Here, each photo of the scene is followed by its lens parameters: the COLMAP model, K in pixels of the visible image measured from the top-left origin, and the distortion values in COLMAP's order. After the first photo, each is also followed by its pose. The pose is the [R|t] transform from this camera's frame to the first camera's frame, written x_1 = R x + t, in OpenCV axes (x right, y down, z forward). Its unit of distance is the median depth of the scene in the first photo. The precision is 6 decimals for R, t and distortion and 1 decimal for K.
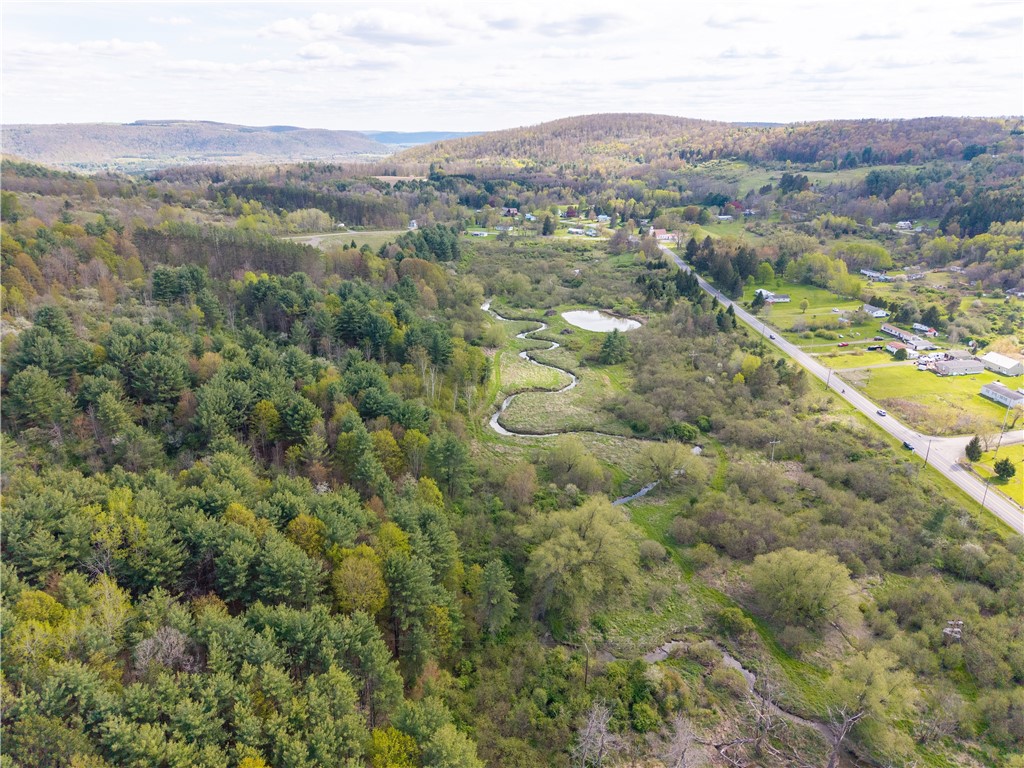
lens RADIAL K [[684.1, 0, 511.6], [0, 684.1, 381.4], [0, 0, 1]] dist [0.020403, -0.020338]
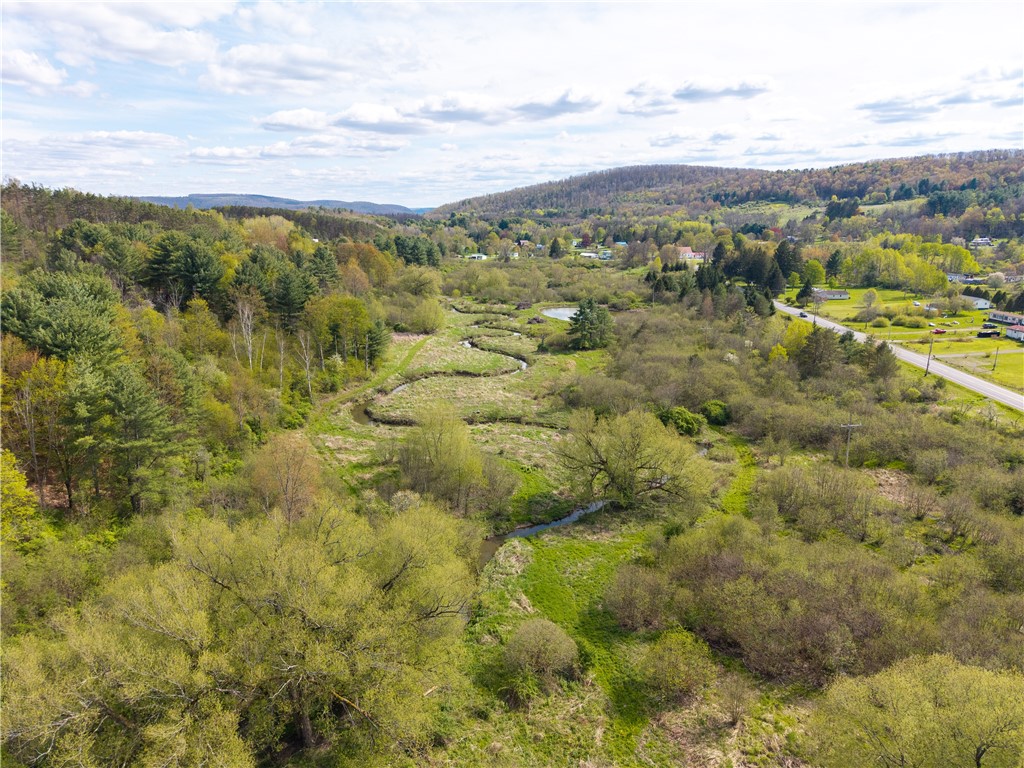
lens RADIAL K [[684.1, 0, 511.6], [0, 684.1, 381.4], [0, 0, 1]] dist [0.020403, -0.020338]
pose [[0.998189, 0.010048, -0.059319, 0.069027], [-0.016210, 0.994409, -0.104342, 0.046774], [0.057939, 0.105114, 0.992771, 0.201943]]
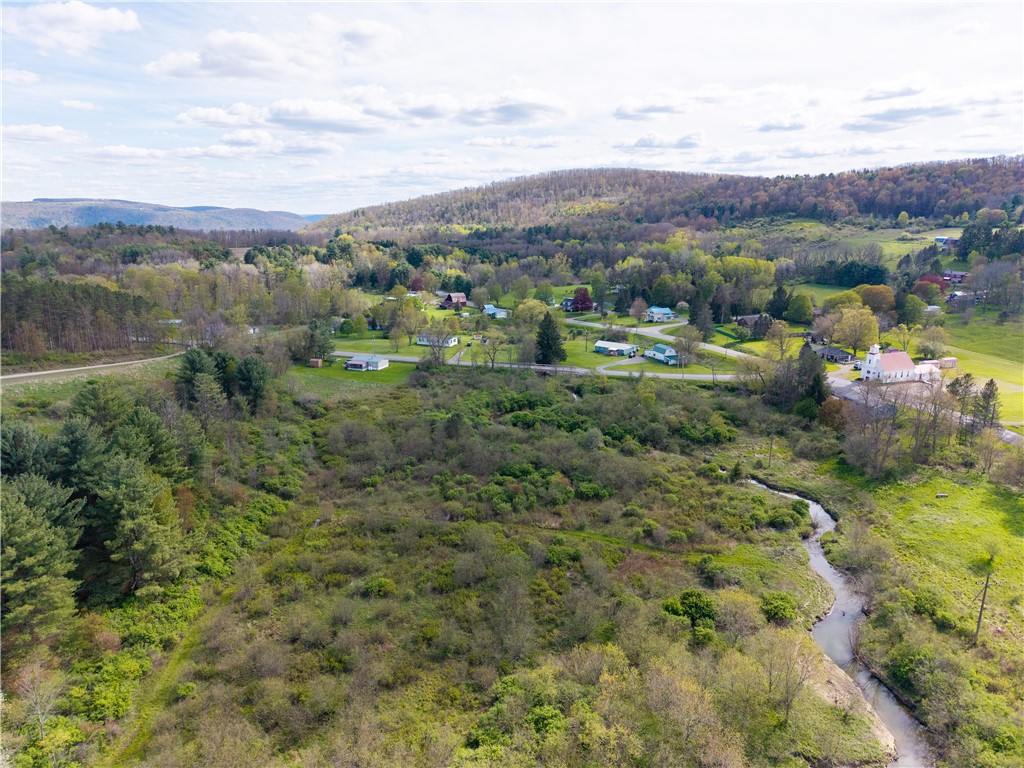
lens RADIAL K [[684.1, 0, 511.6], [0, 684.1, 381.4], [0, 0, 1]] dist [0.020403, -0.020338]
pose [[0.996761, -0.019173, 0.078100, 0.002373], [0.027996, 0.993145, -0.113488, -0.222904], [-0.075389, 0.115307, 0.990465, 0.868076]]
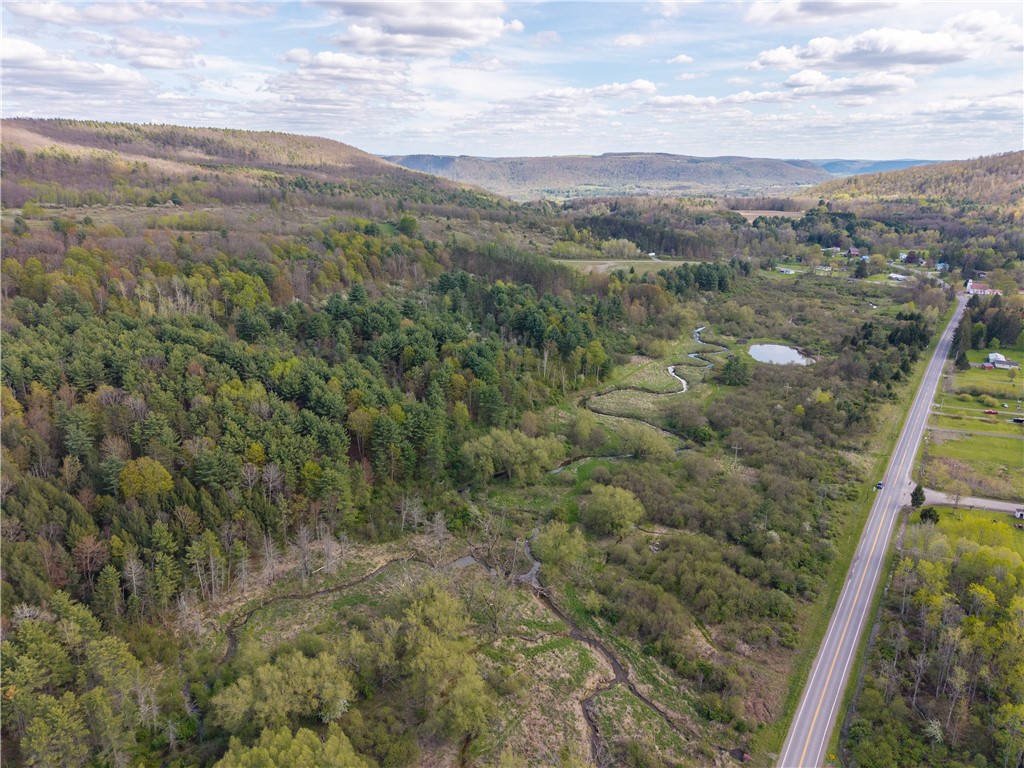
lens RADIAL K [[681.4, 0, 512.0], [0, 681.4, 389.6], [0, 0, 1]] dist [0.022056, -0.024018]
pose [[0.815801, 0.181711, -0.549045, 0.296728], [-0.195463, 0.980123, 0.033950, 0.009108], [0.544301, 0.079621, 0.835103, -0.111719]]
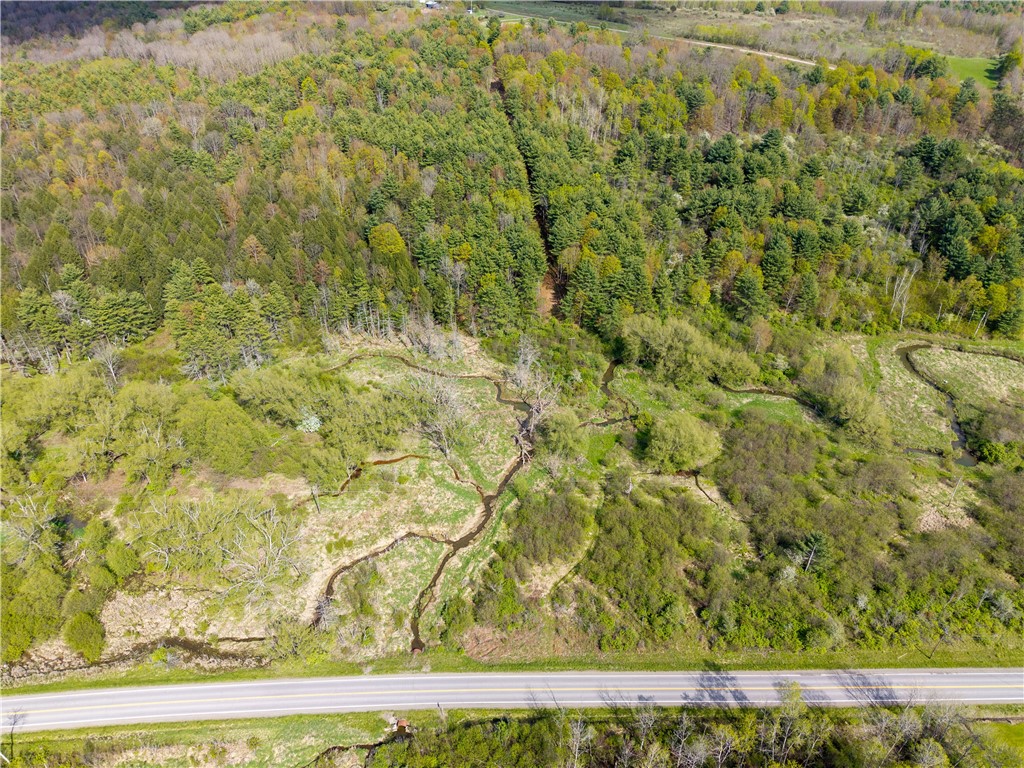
lens RADIAL K [[684.1, 0, 511.6], [0, 684.1, 381.4], [0, 0, 1]] dist [0.020403, -0.020338]
pose [[-0.010211, 0.530735, -0.847477, 0.428320], [-0.346261, 0.793209, 0.500922, -0.098450], [0.938083, 0.298563, 0.175673, 0.129936]]
